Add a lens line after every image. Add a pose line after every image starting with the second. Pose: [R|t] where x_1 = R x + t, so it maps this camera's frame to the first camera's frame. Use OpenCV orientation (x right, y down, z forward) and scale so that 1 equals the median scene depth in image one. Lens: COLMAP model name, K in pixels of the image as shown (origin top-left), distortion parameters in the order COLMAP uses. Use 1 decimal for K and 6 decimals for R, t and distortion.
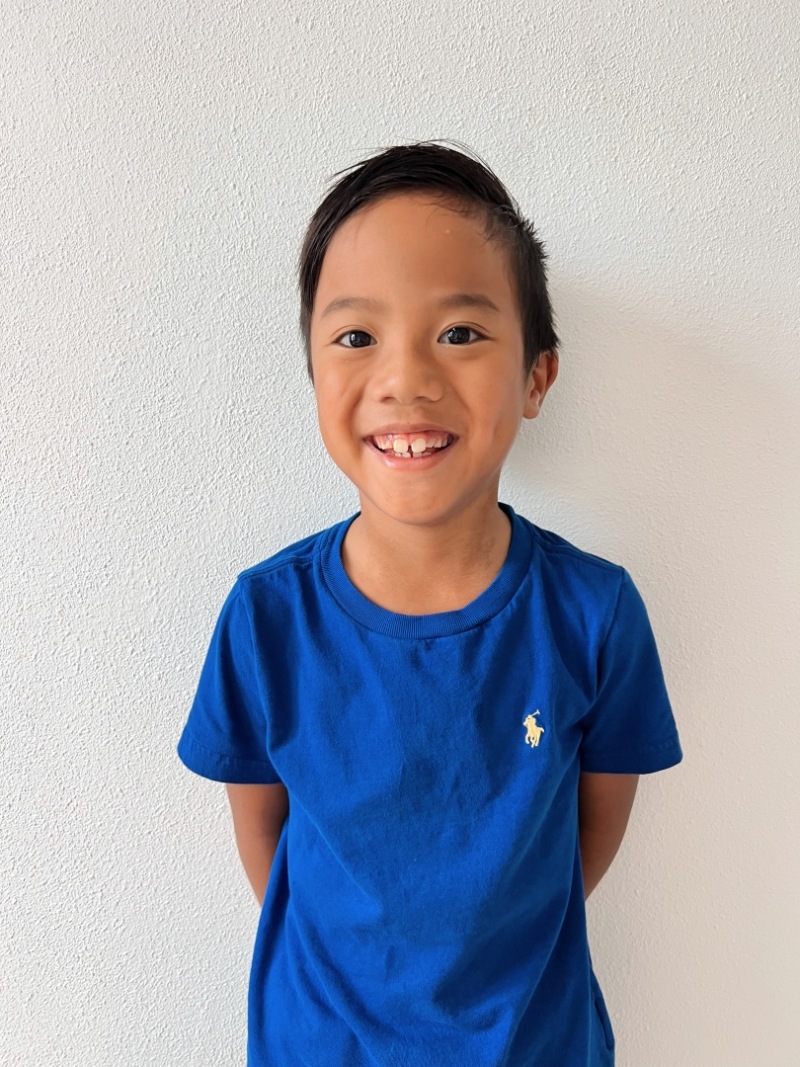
lens RADIAL K [[747.4, 0, 397.3], [0, 747.4, 513.9], [0, 0, 1]] dist [0.027850, -0.039073]
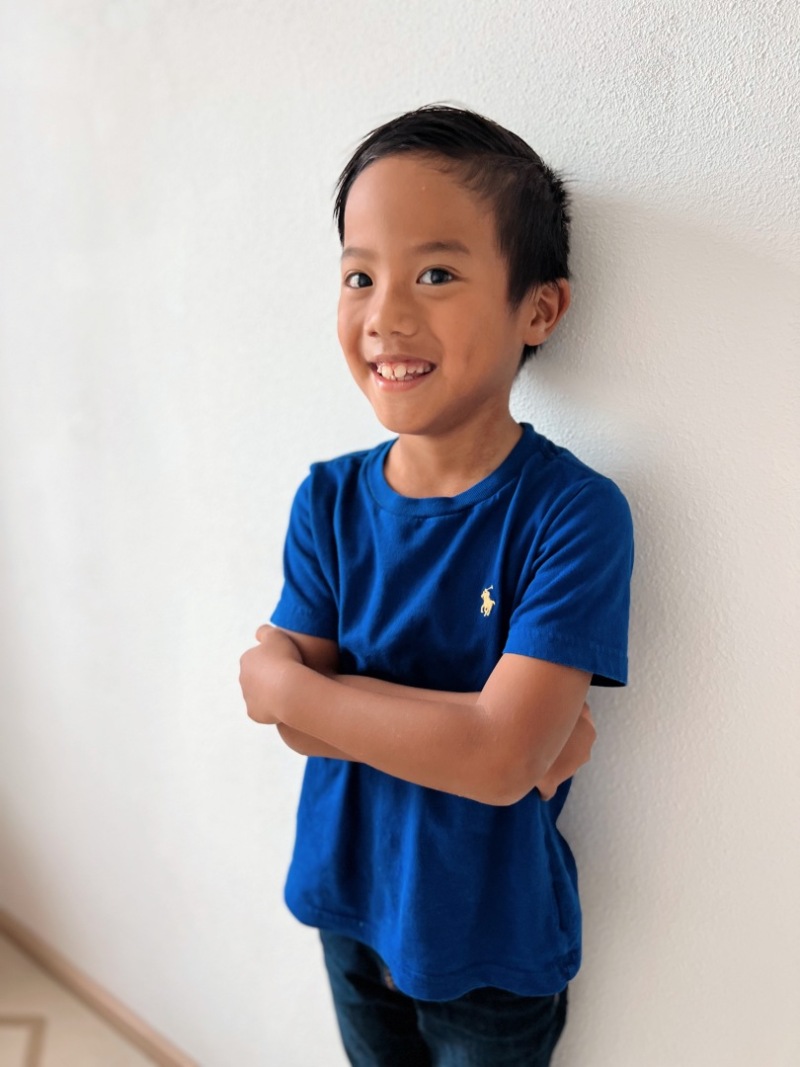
lens RADIAL K [[747.4, 0, 398.6], [0, 747.4, 532.6], [0, 0, 1]] dist [0.027850, -0.039073]
pose [[0.822897, 0.150123, -0.547999, 0.505840], [-0.091221, 0.986860, 0.133366, 0.011011], [0.560820, -0.059758, 0.825779, -0.018168]]
